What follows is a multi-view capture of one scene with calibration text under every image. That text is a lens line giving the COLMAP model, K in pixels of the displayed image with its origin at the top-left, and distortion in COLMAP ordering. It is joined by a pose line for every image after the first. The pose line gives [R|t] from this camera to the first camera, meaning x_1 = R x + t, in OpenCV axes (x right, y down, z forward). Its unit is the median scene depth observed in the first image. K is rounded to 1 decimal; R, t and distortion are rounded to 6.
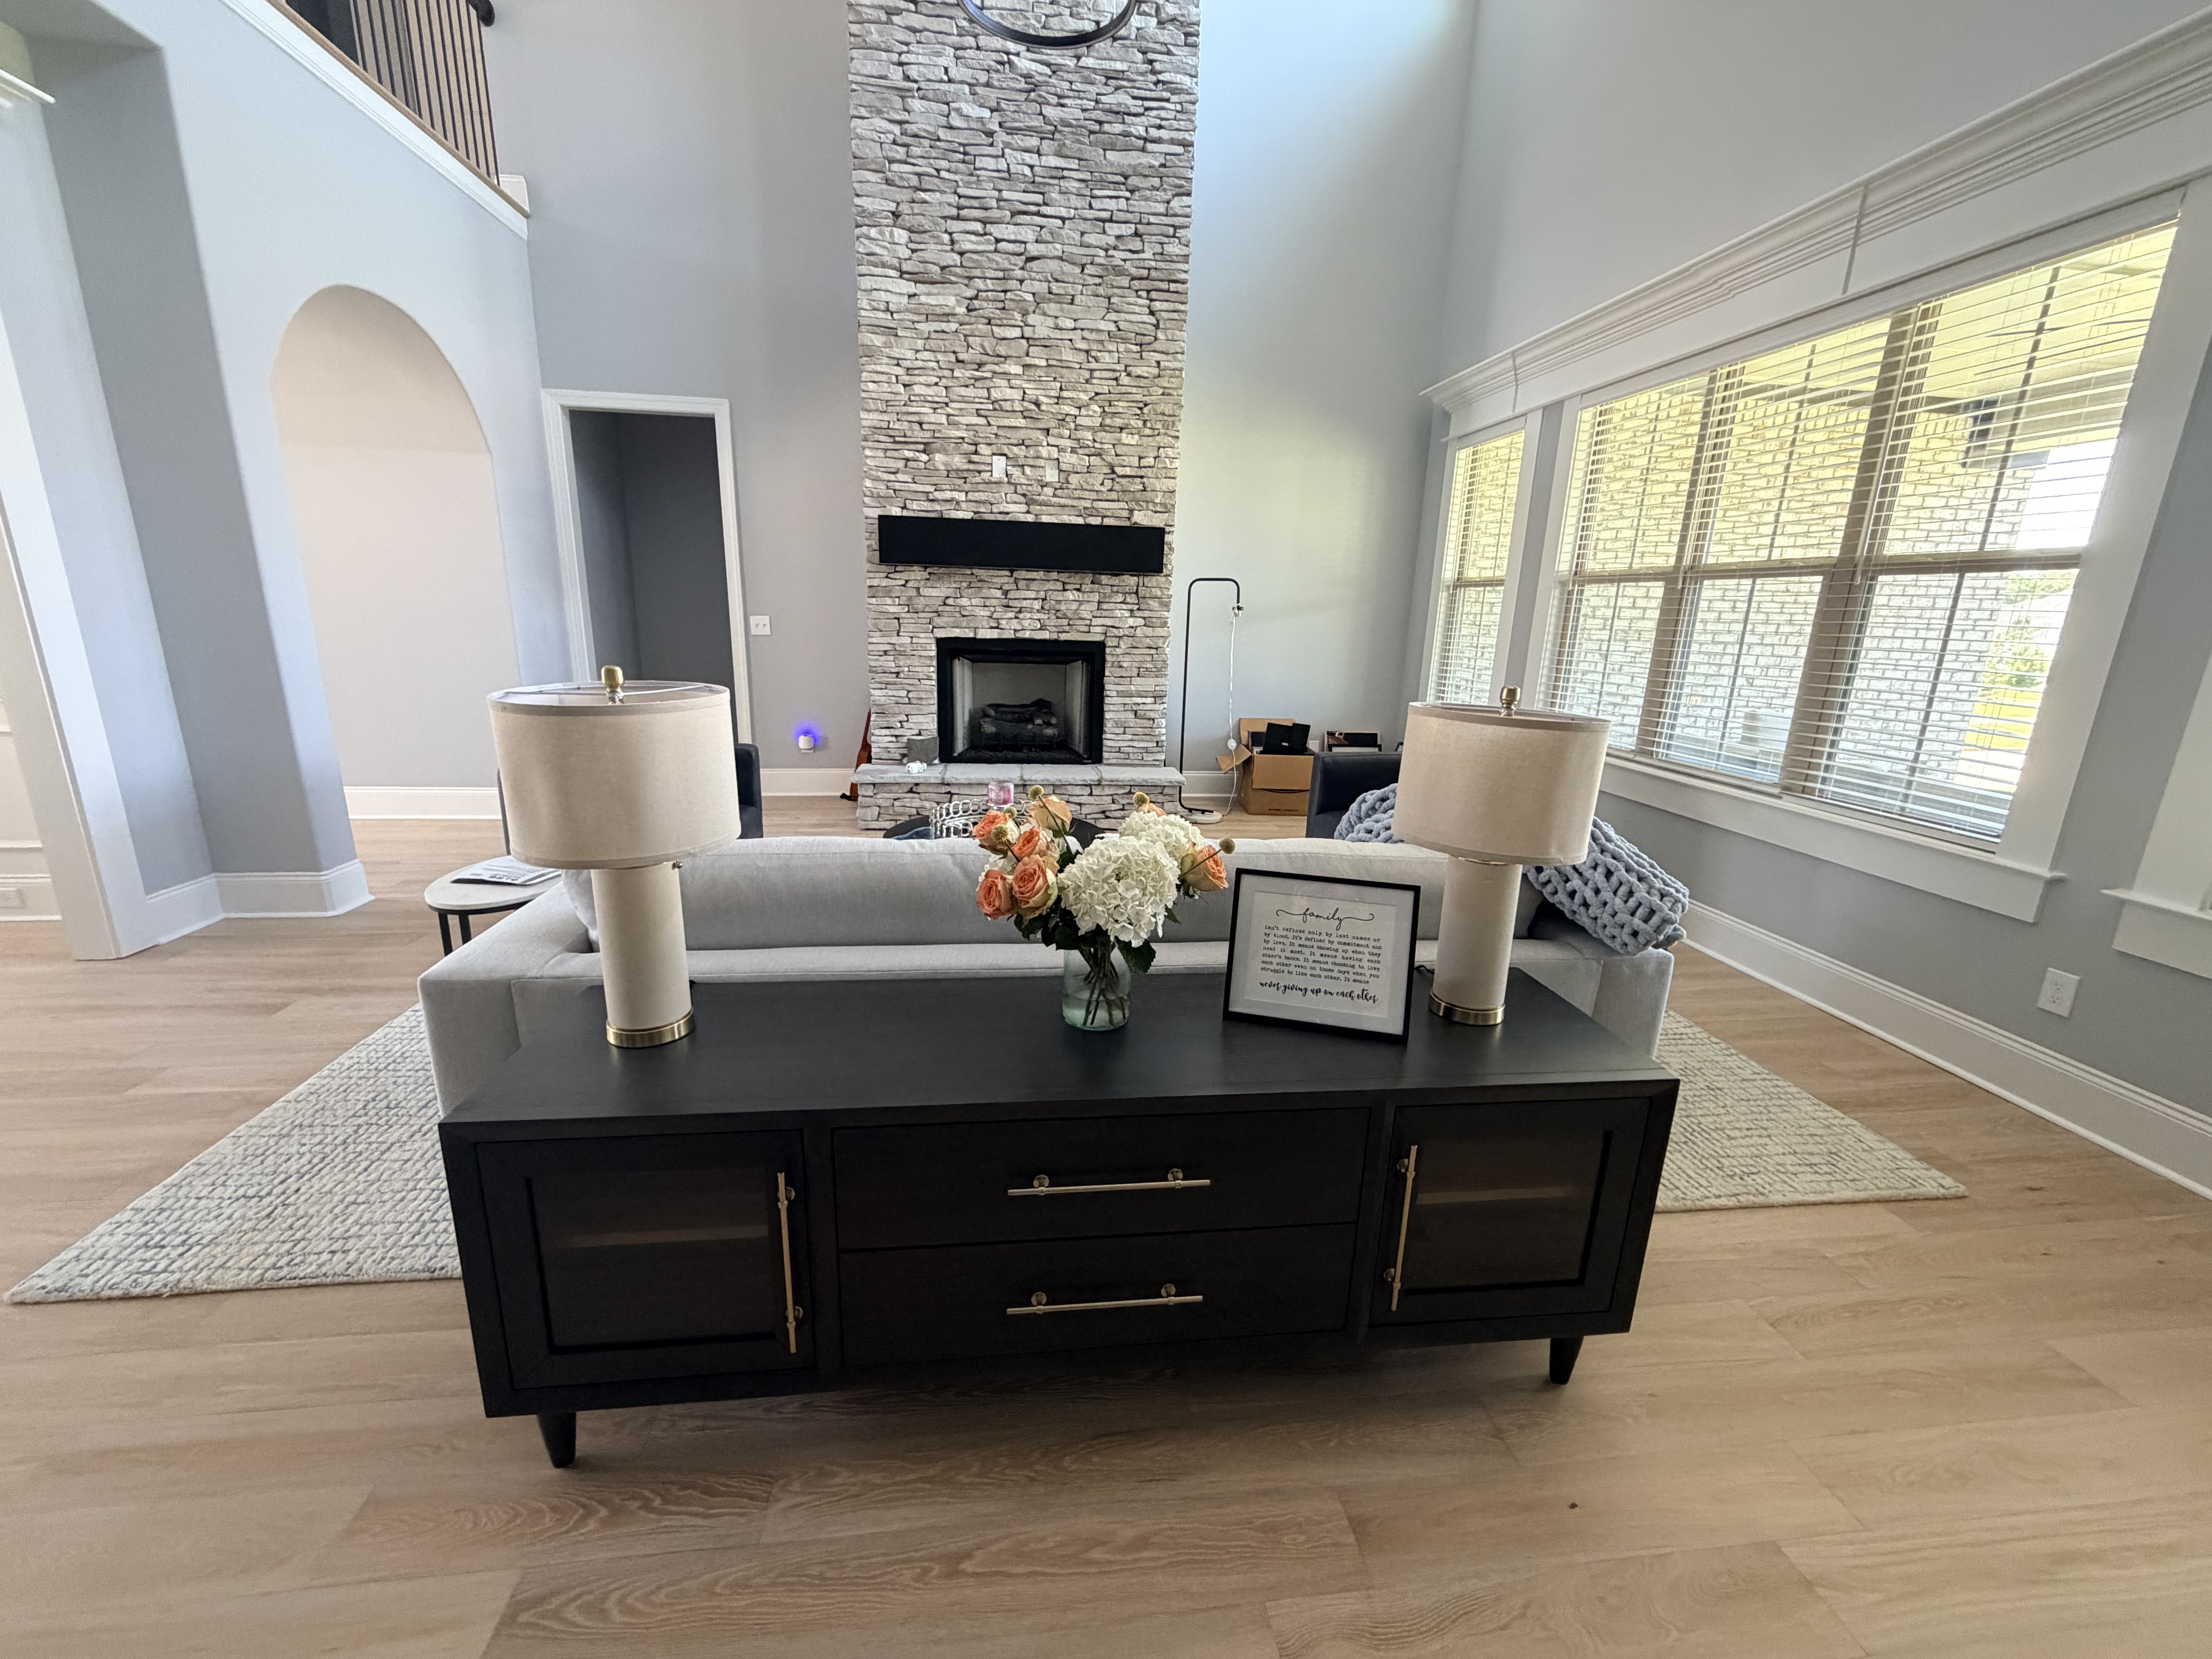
lens RADIAL K [[887.4, 0, 1098.6], [0, 887.4, 830.0], [0, 0, 1]] dist [-0.000507, -0.000032]
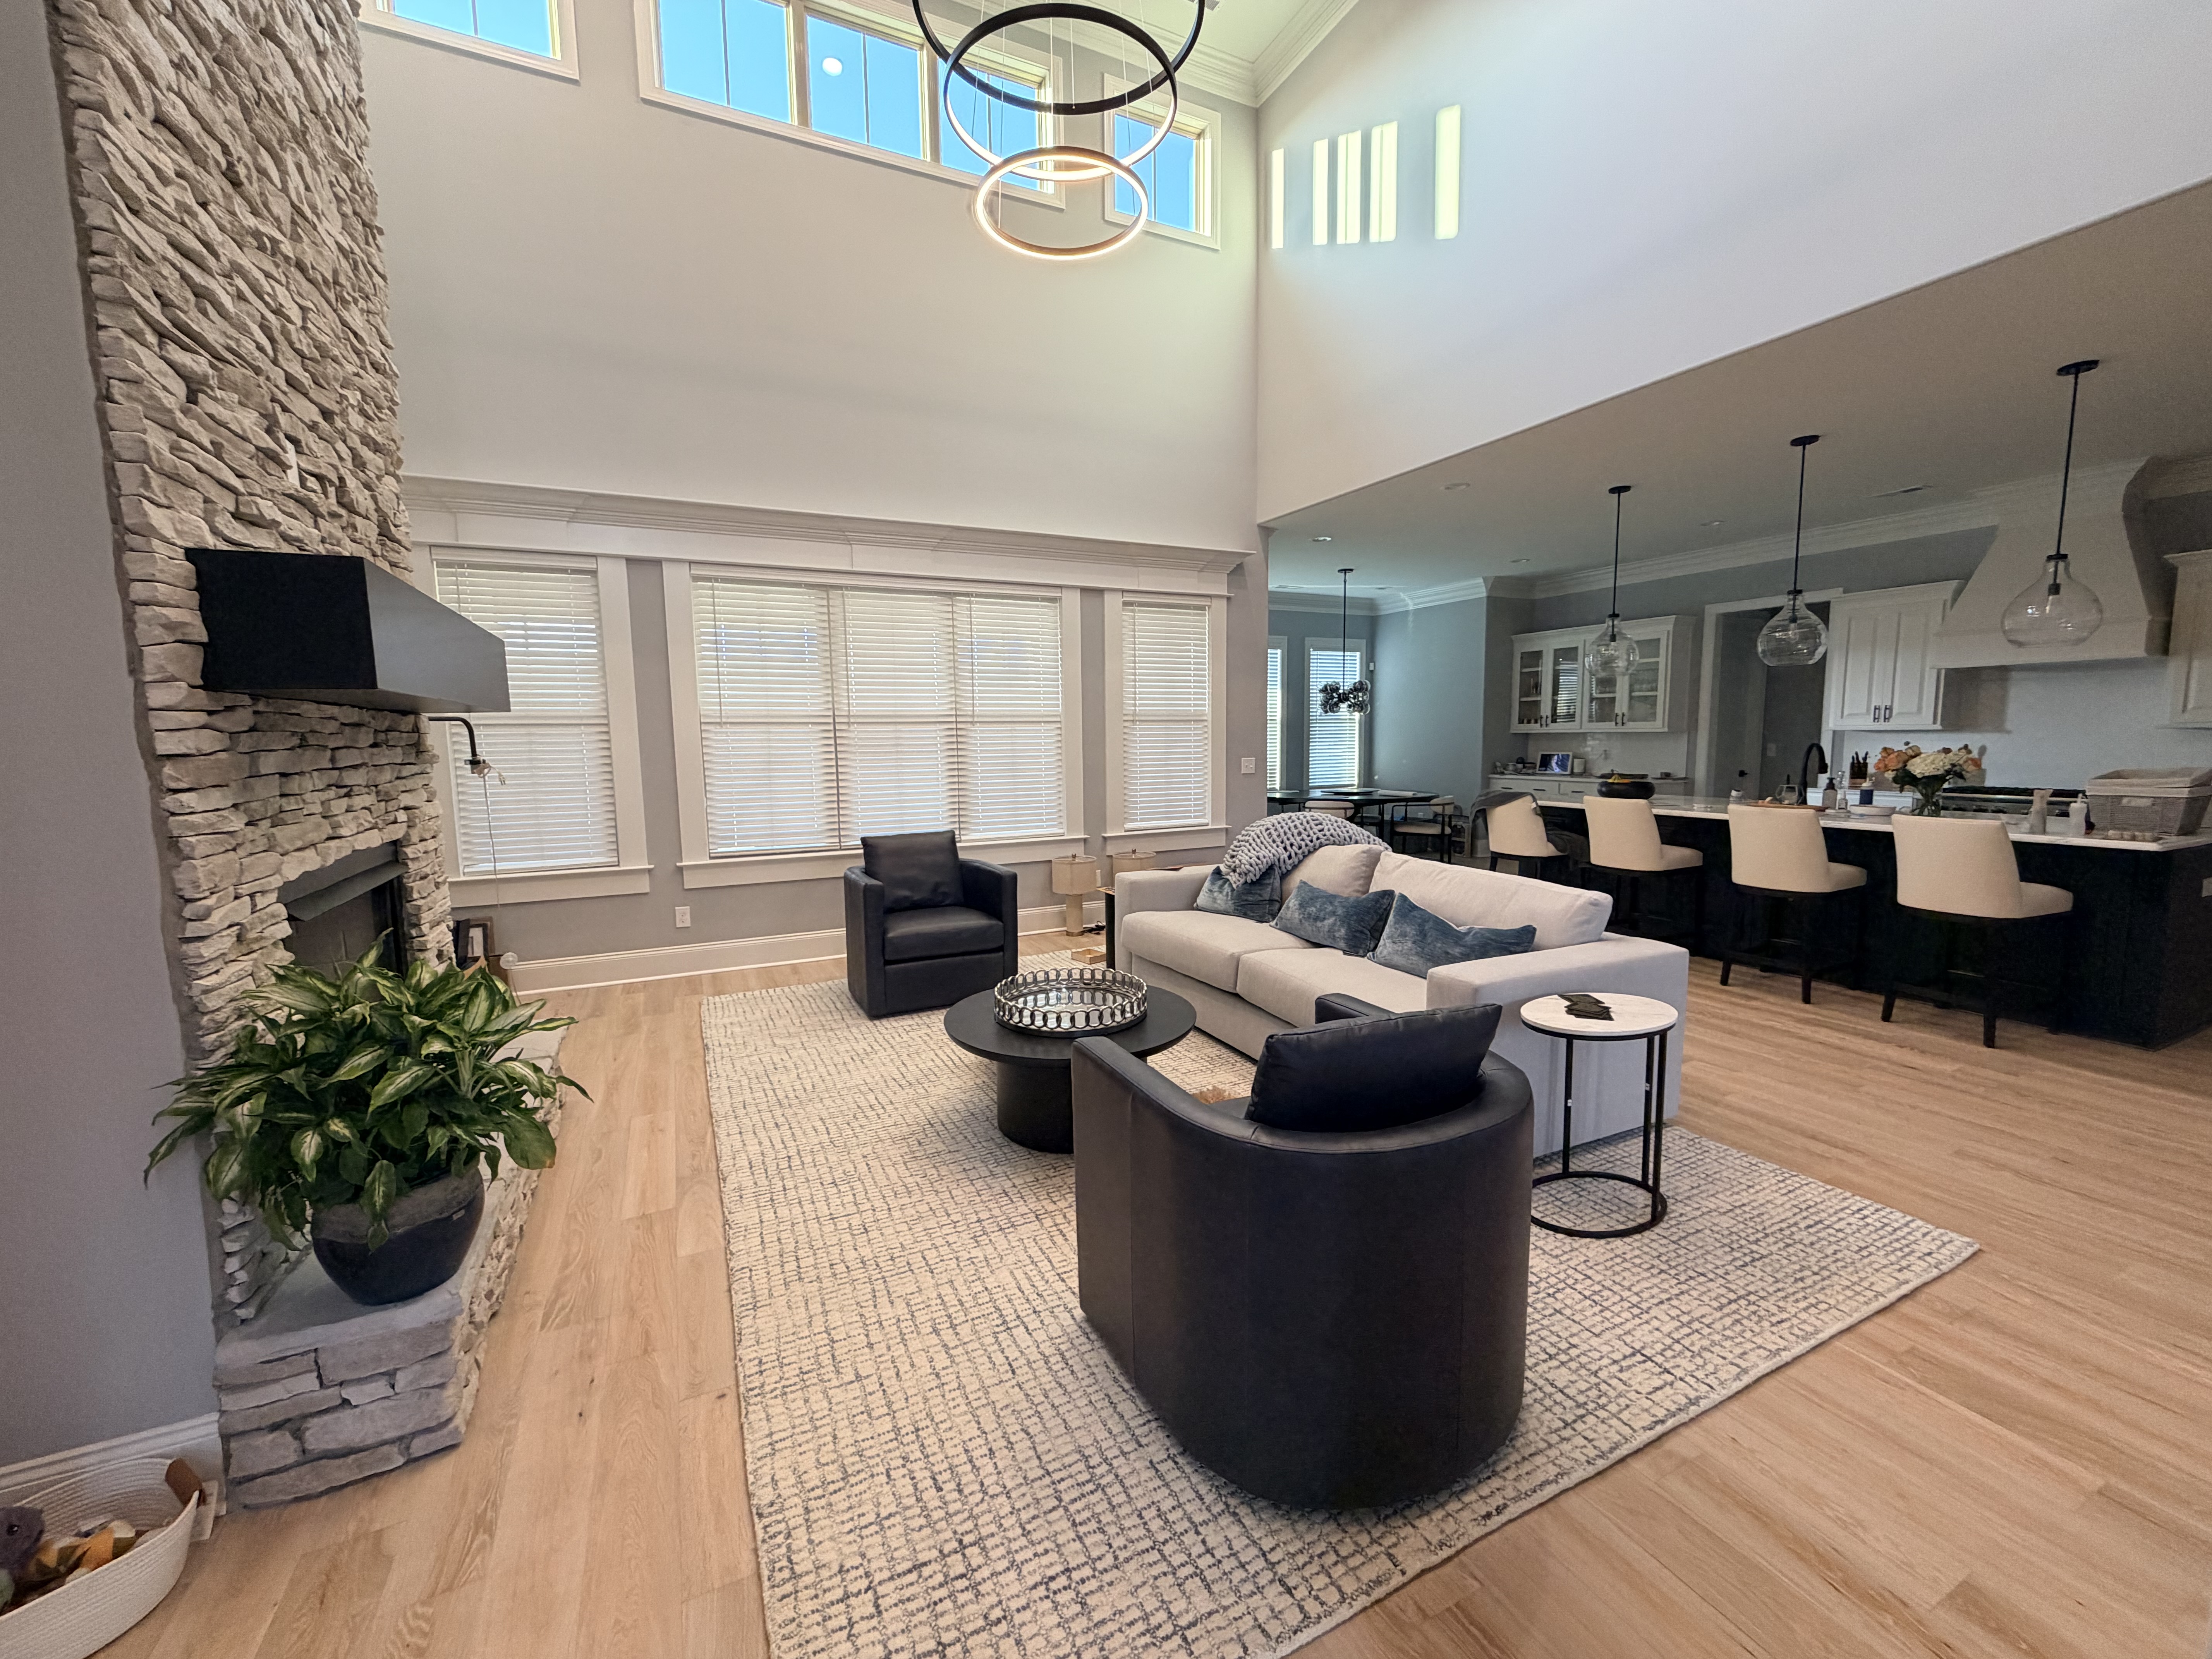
lens RADIAL K [[887.4, 0, 1102.1], [0, 887.4, 829.3], [0, 0, 1]] dist [-0.000507, -0.000032]
pose [[-0.337853, -0.121334, 0.933345, -0.722158], [0.236414, 0.948923, 0.208936, -0.271218], [-0.911023, 0.291246, -0.291911, 0.921913]]
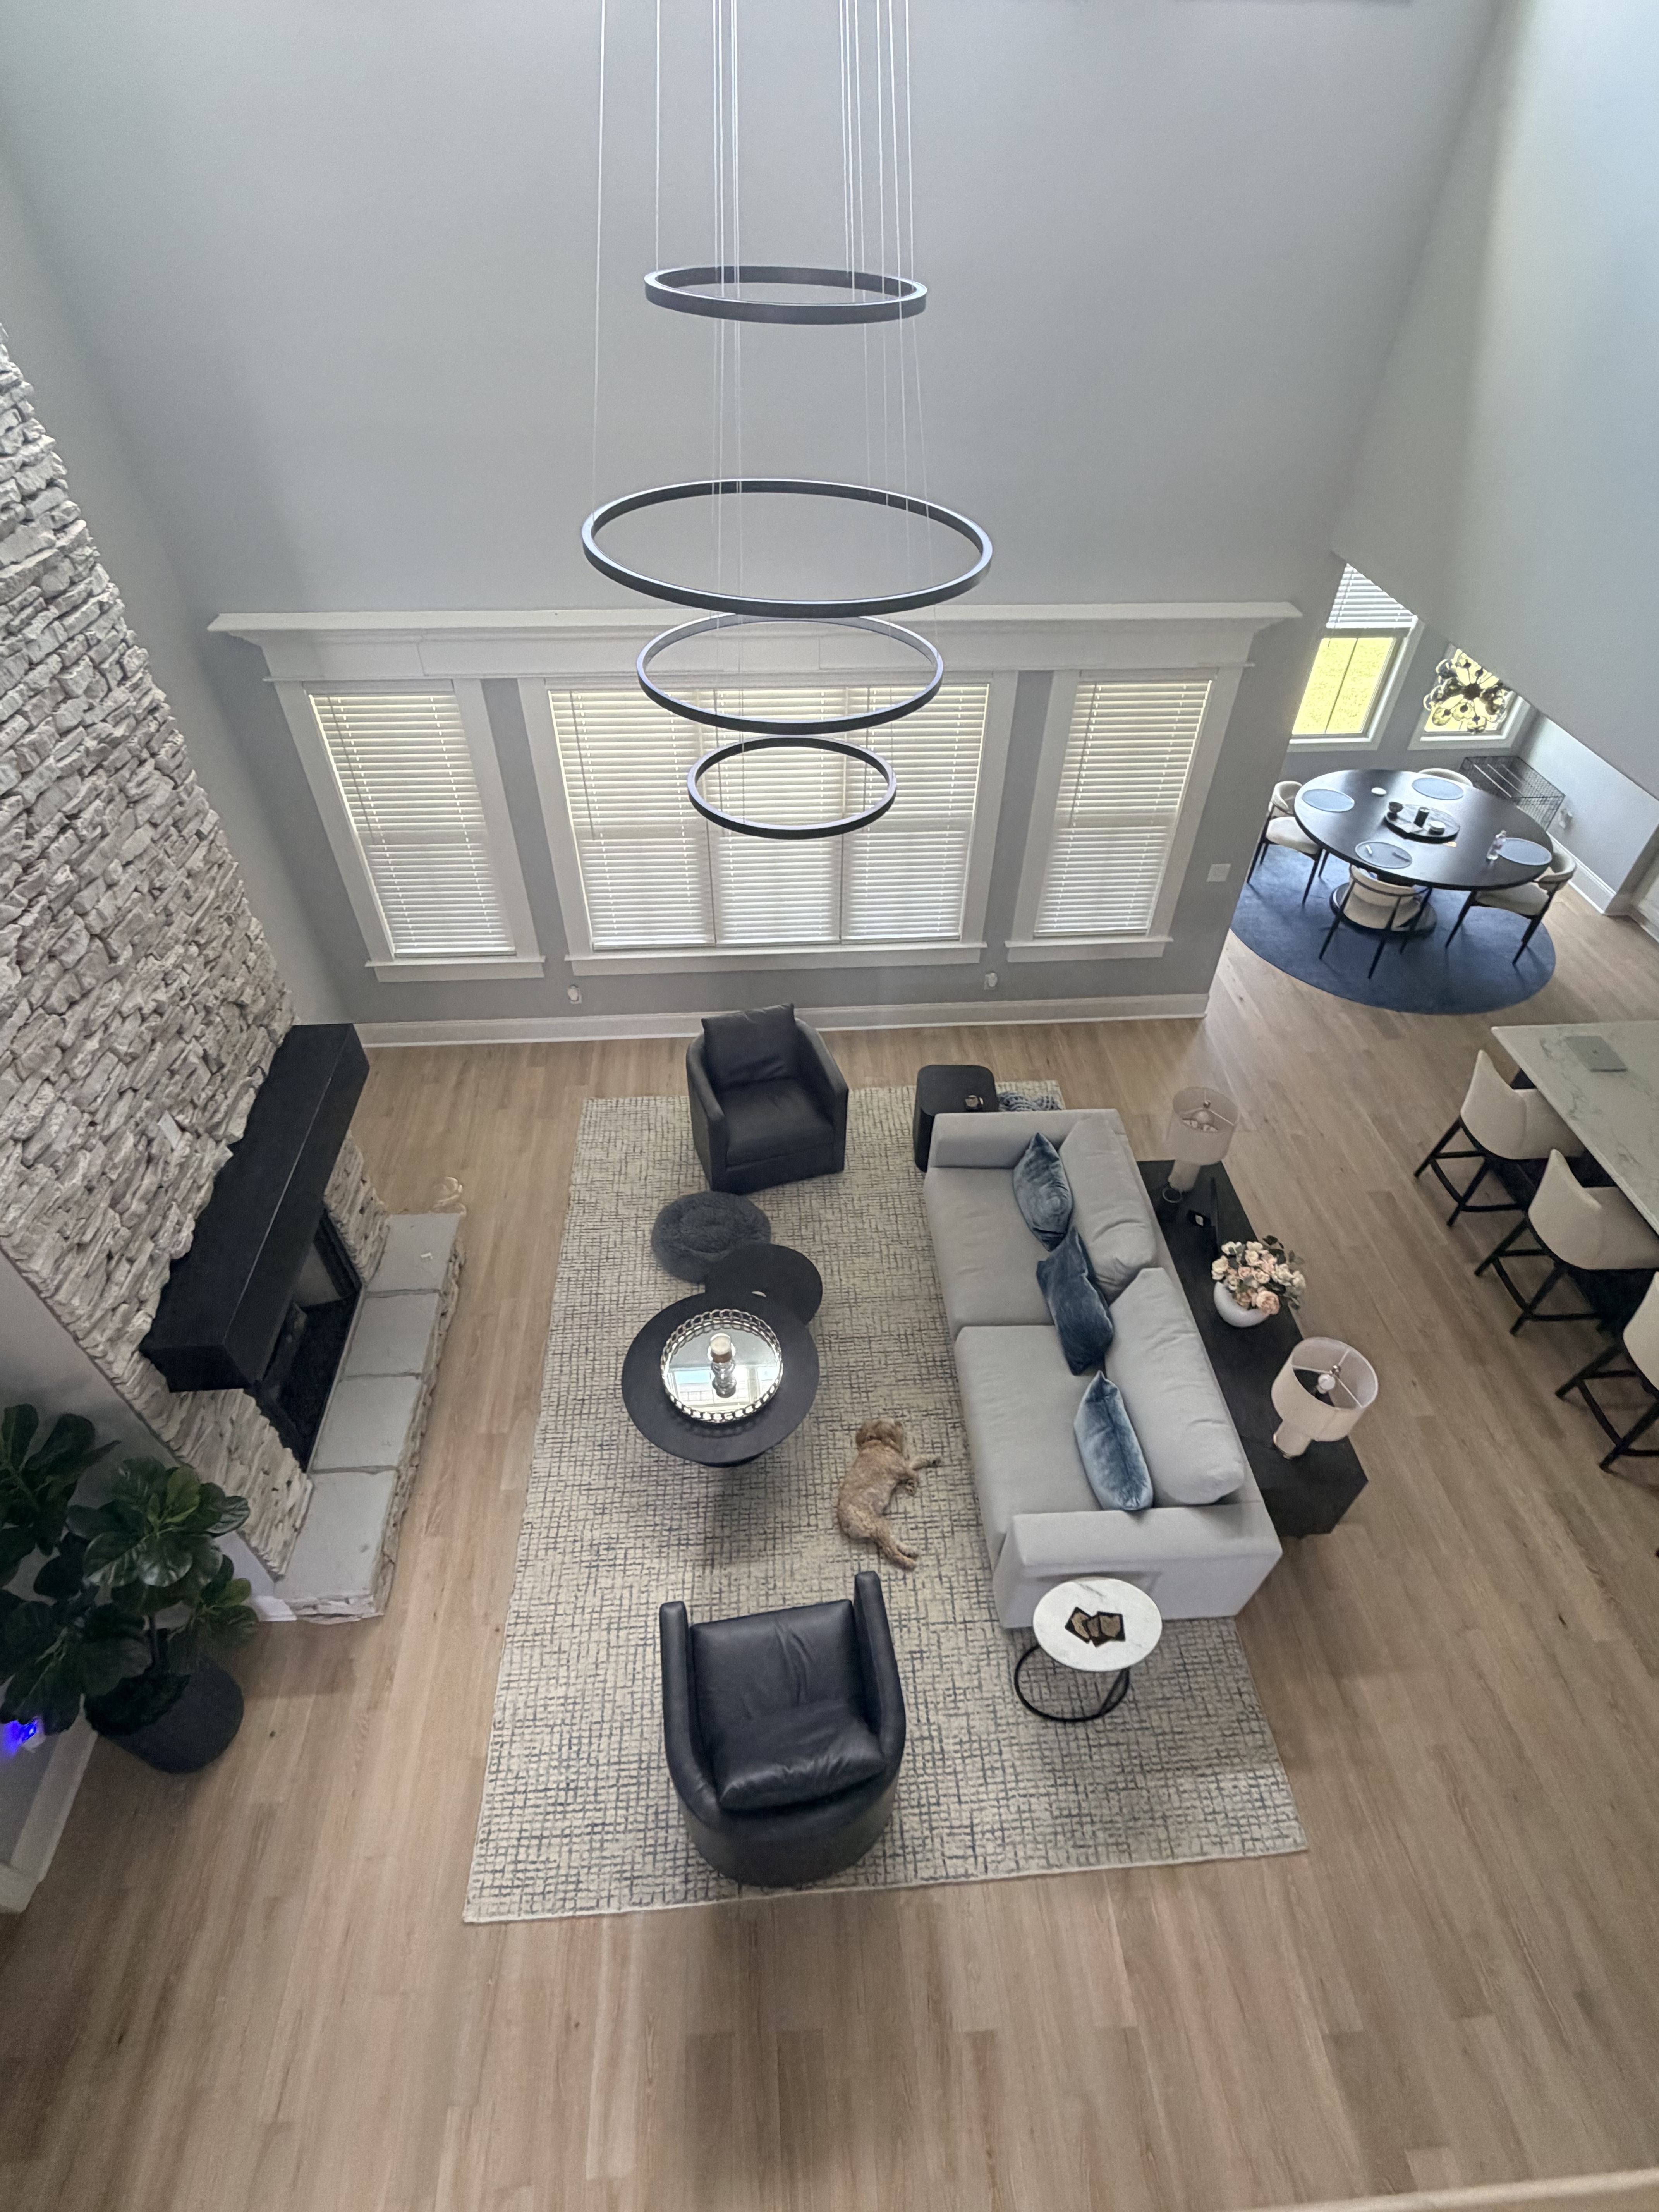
lens RADIAL K [[1073.0, 0, 829.0], [0, 1073.0, 1099.6], [0, 0, 1]] dist [0.000941, 0.000317]
pose [[0.037973, -0.703677, 0.709505, -0.643801], [0.233860, 0.696557, 0.678320, -0.889035], [-0.971528, 0.140168, 0.191012, 0.500525]]
